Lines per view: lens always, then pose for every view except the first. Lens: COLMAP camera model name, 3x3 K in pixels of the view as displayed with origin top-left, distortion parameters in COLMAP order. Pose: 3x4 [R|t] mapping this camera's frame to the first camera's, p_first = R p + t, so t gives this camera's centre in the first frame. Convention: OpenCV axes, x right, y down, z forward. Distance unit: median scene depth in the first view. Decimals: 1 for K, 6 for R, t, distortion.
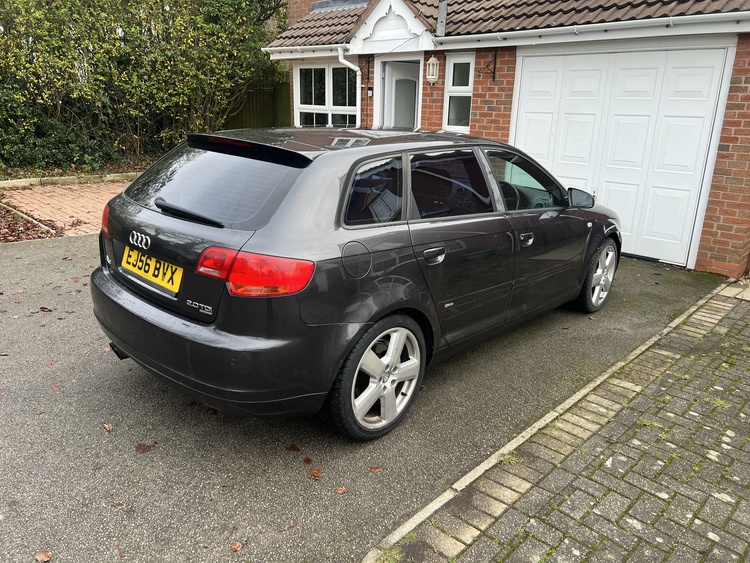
lens RADIAL K [[567.6, 0, 369.1], [0, 567.6, 278.9], [0, 0, 1]] dist [0.054165, -0.055989]
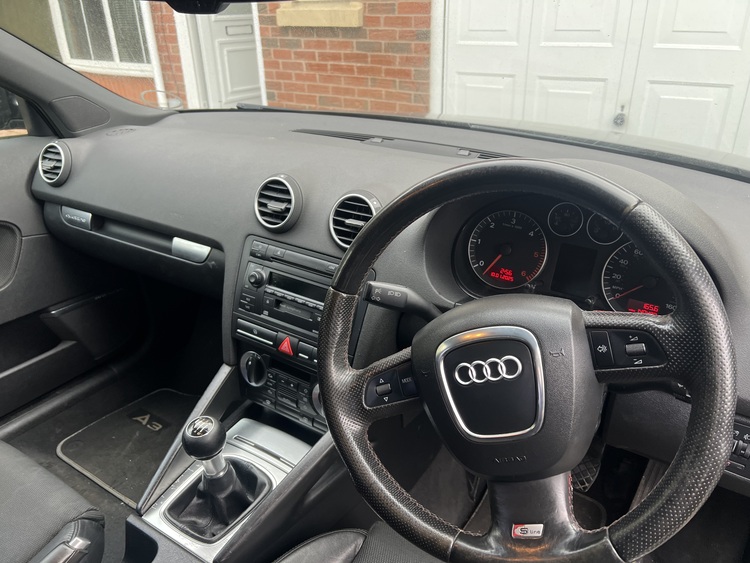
lens RADIAL K [[567.6, 0, 368.2], [0, 567.6, 271.1], [0, 0, 1]] dist [0.054165, -0.055989]
pose [[0.982390, -0.115593, 0.146793, 0.111870], [0.094244, 0.984949, 0.144890, -0.113448], [-0.161331, -0.128505, 0.978498, 0.593683]]
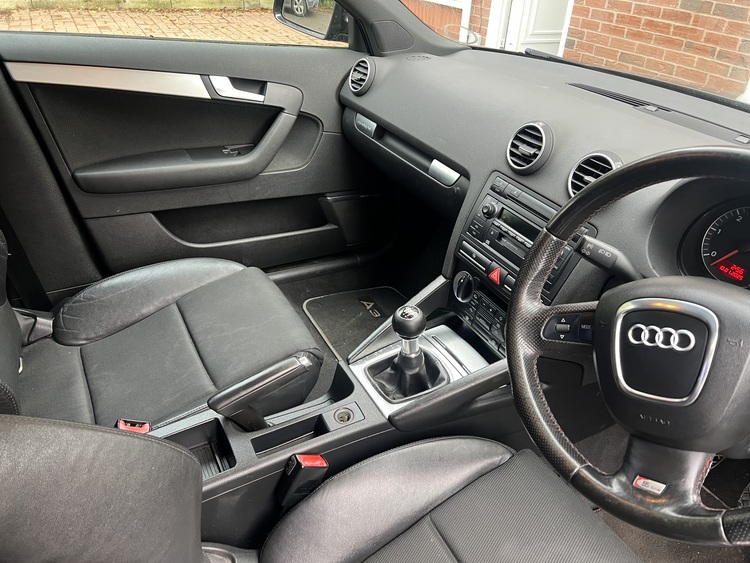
lens RADIAL K [[567.6, 0, 375.9], [0, 567.6, 280.7], [0, 0, 1]] dist [0.054165, -0.055989]
pose [[0.952077, 0.187068, -0.241982, 0.120503], [-0.123747, 0.959105, 0.254568, -0.110180], [0.279707, -0.212424, 0.936291, 0.561922]]
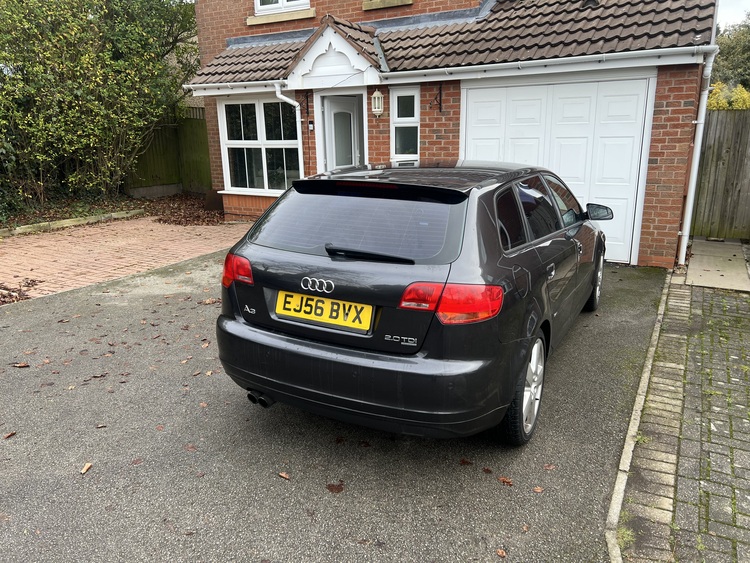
lens RADIAL K [[567.6, 0, 371.3], [0, 567.6, 285.0], [0, 0, 1]] dist [0.054165, -0.055989]
pose [[0.965533, -0.107240, 0.237162, -0.233483], [0.115221, 0.993138, -0.020009, -0.015098], [-0.233389, 0.046646, 0.971264, -0.006594]]
